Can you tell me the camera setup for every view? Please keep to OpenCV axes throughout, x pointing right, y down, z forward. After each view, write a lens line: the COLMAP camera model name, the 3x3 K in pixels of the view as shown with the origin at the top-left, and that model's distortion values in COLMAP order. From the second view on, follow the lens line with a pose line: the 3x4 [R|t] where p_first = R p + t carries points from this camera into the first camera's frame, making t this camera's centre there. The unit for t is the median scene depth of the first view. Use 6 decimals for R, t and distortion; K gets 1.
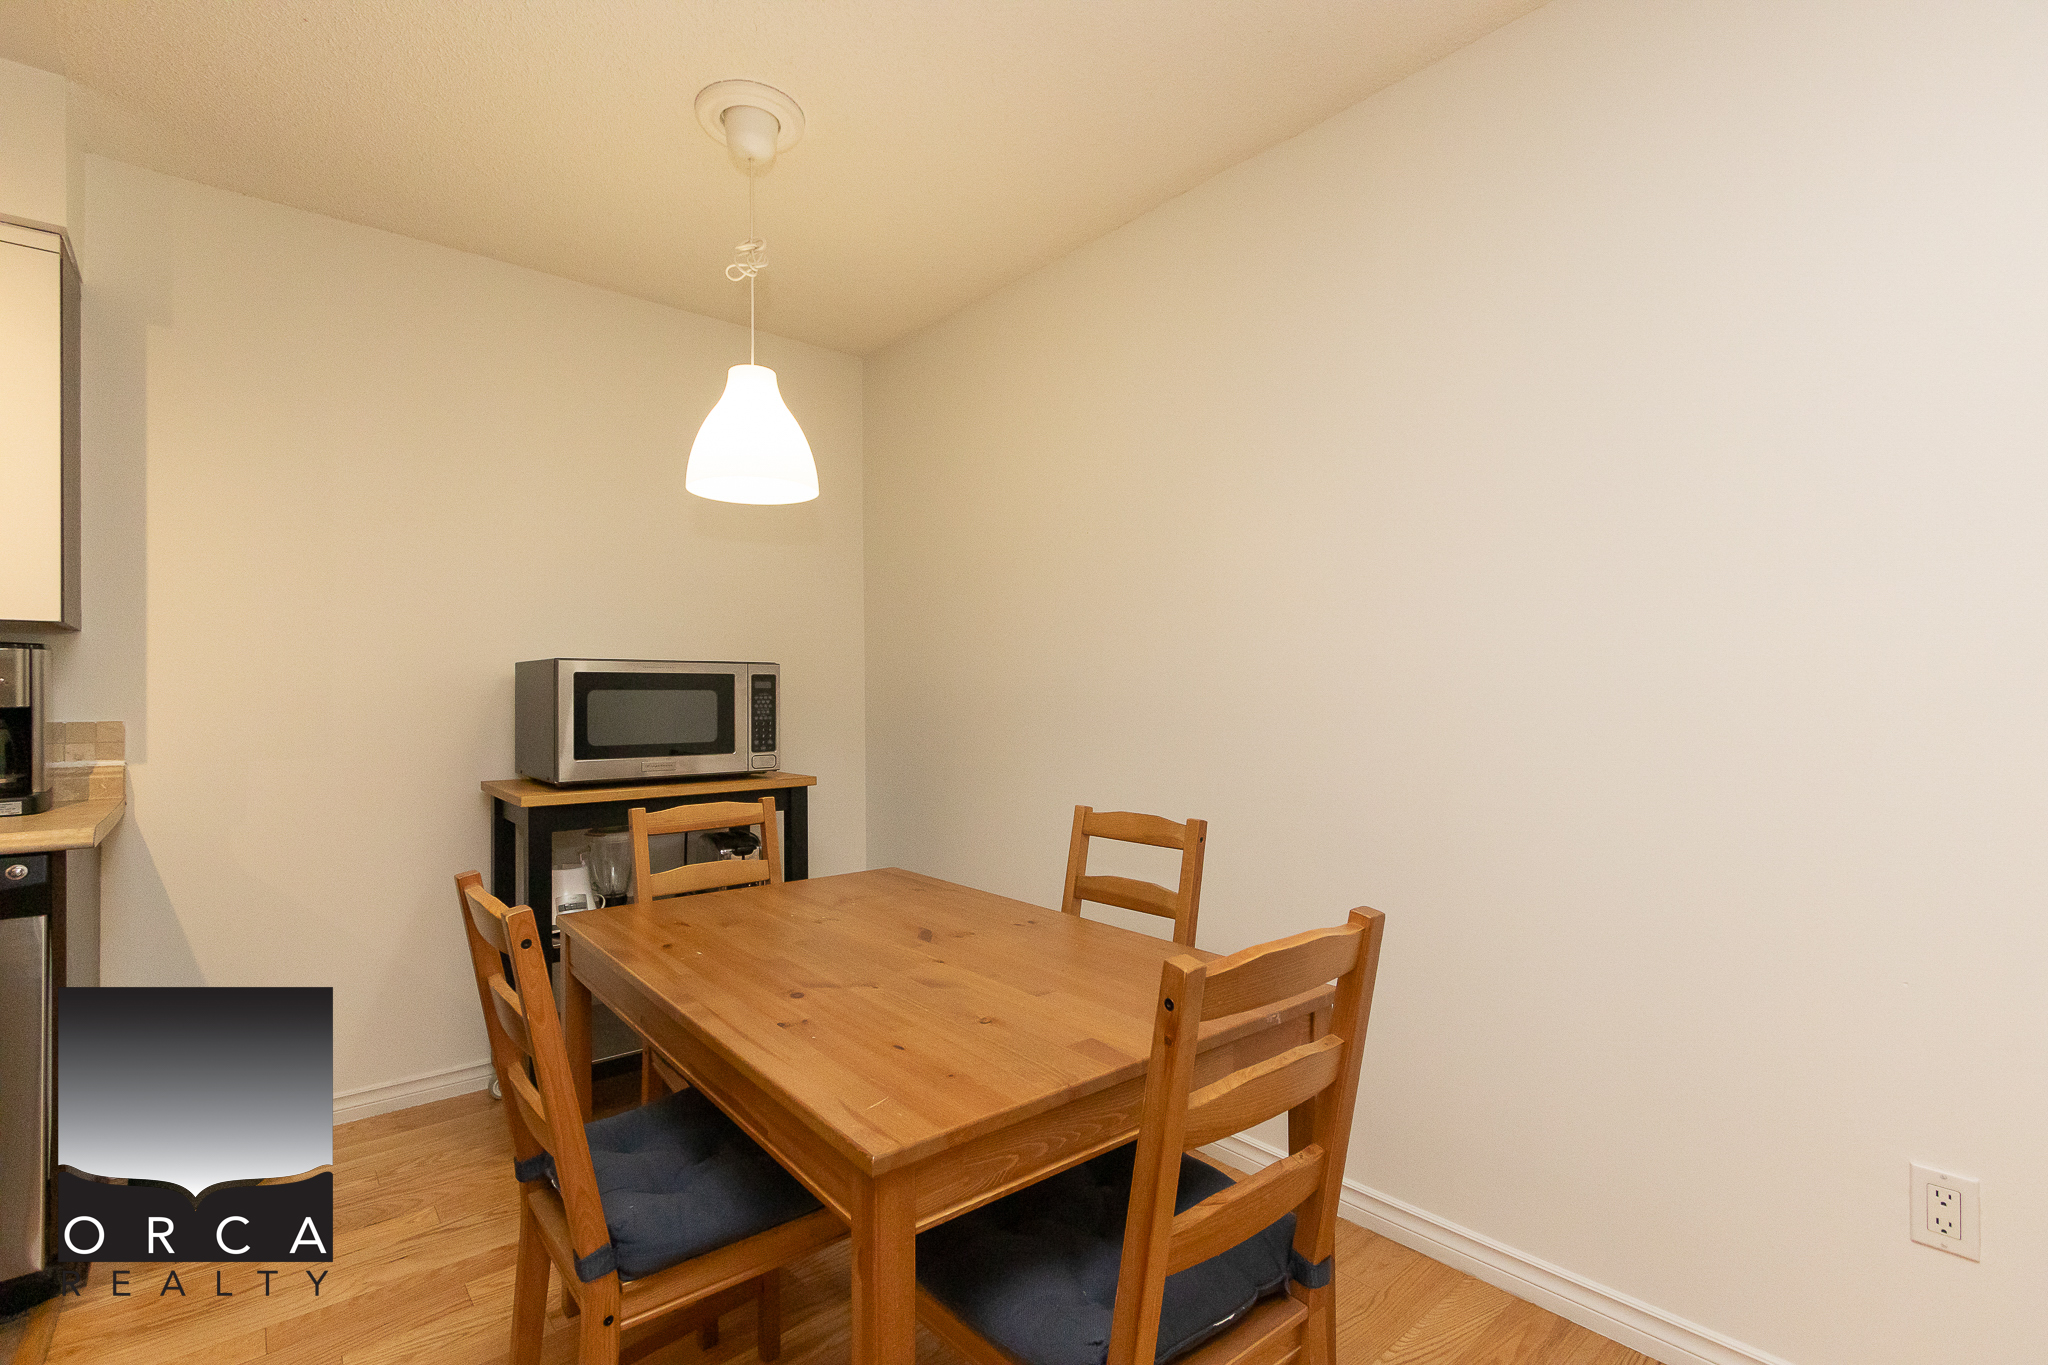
lens RADIAL K [[924.2, 0, 1024.8], [0, 924.2, 691.1], [0, 0, 1]] dist [0.000412, -0.000189]
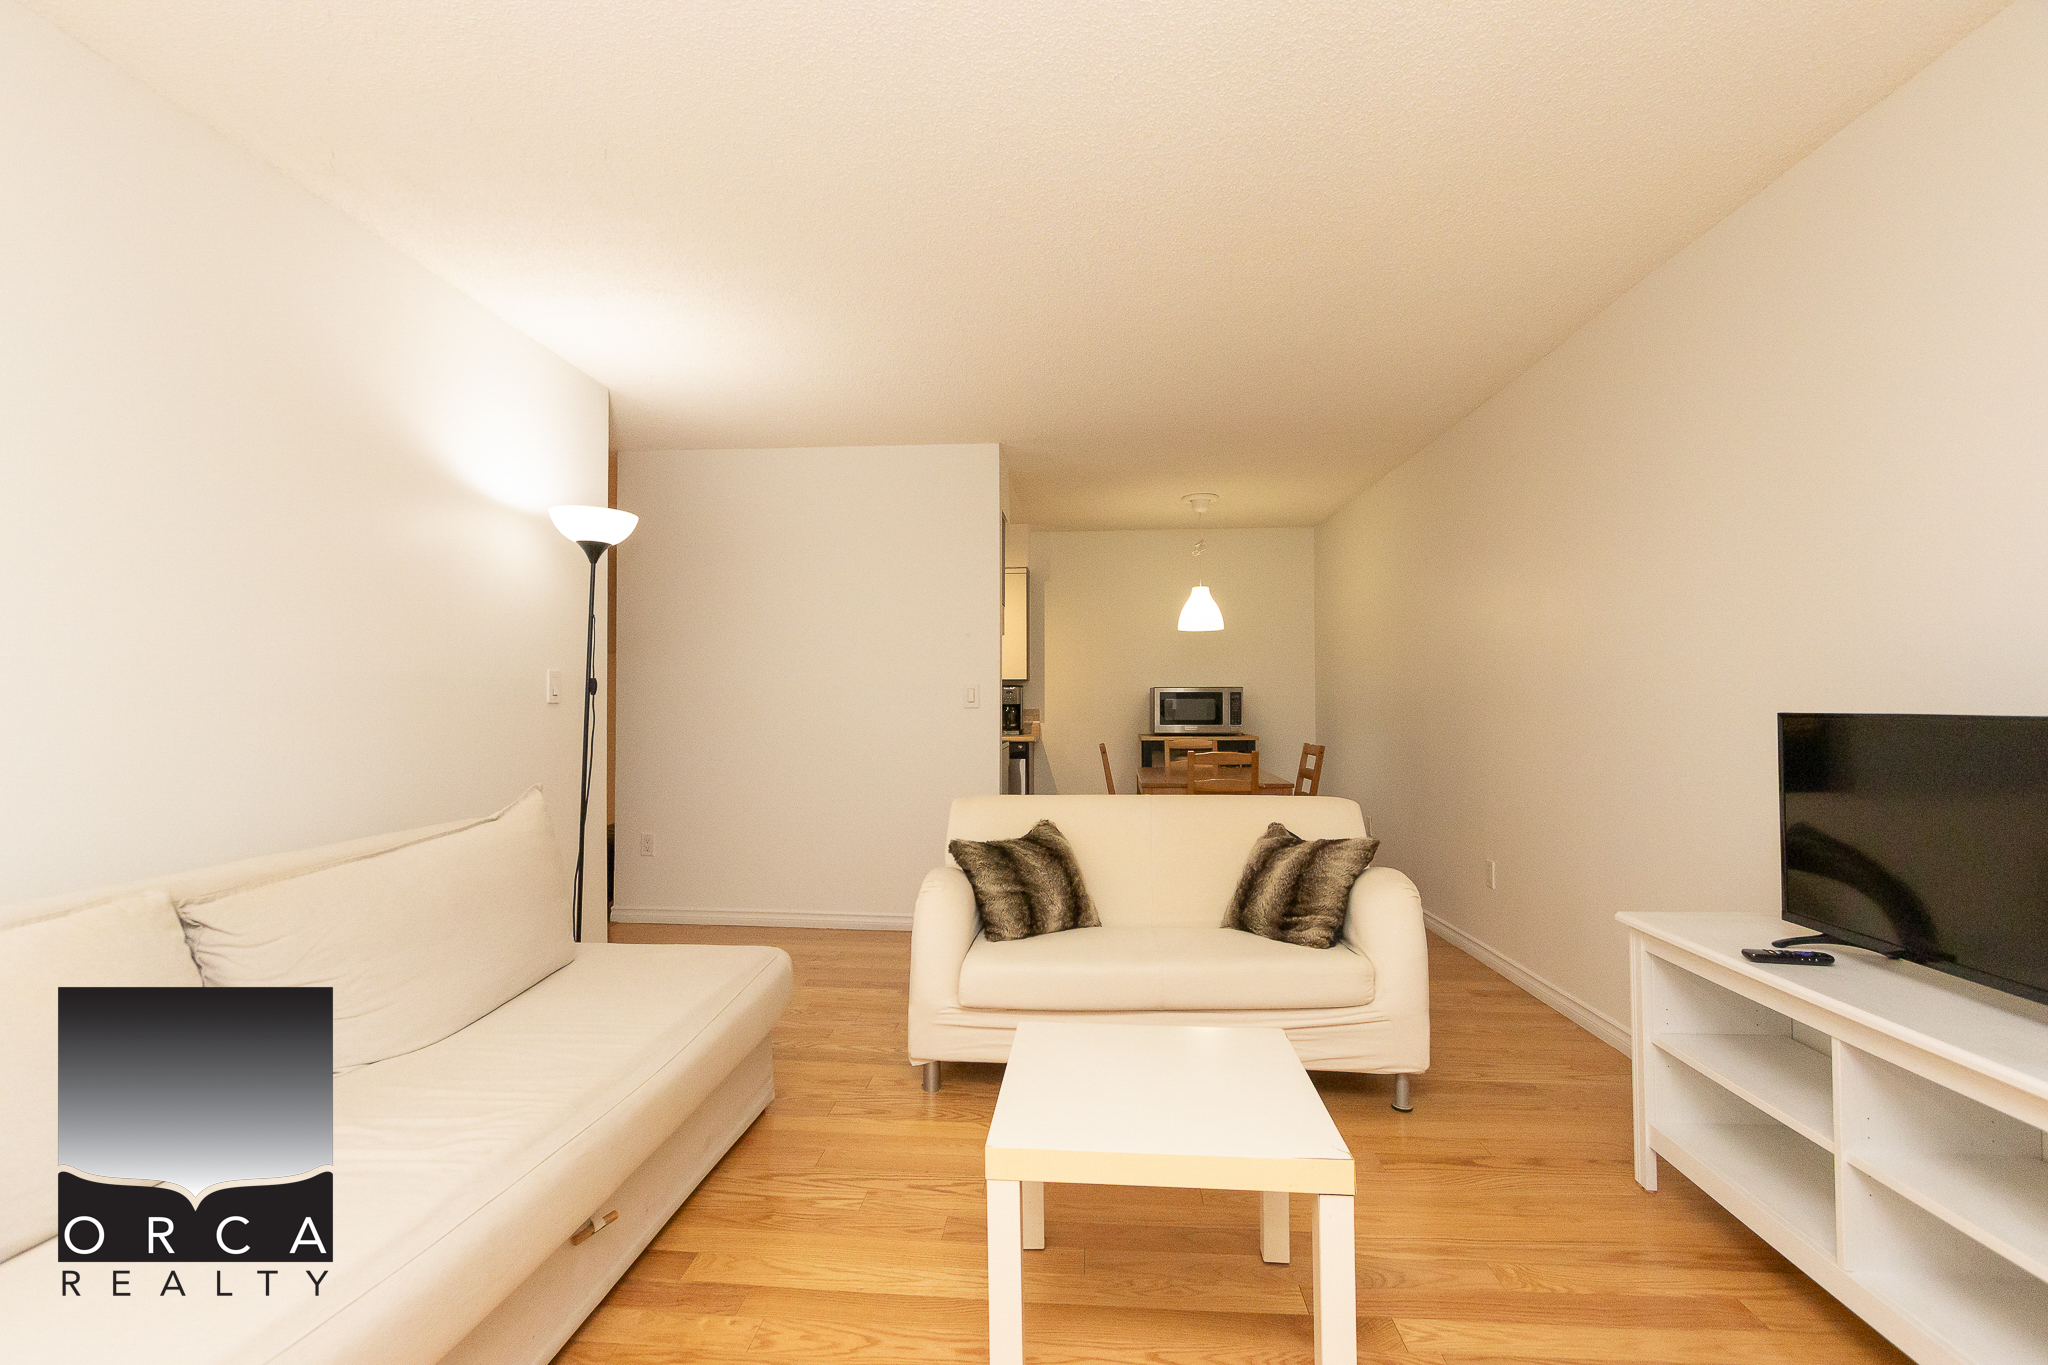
lens RADIAL K [[927.3, 0, 1009.9], [0, 927.3, 695.0], [0, 0, 1]] dist [0.002601, -0.000001]
pose [[0.699670, -0.005541, -0.714445, 1.227662], [0.003128, 0.999984, -0.004692, -0.000366], [0.714459, 0.001048, 0.699676, -1.297644]]
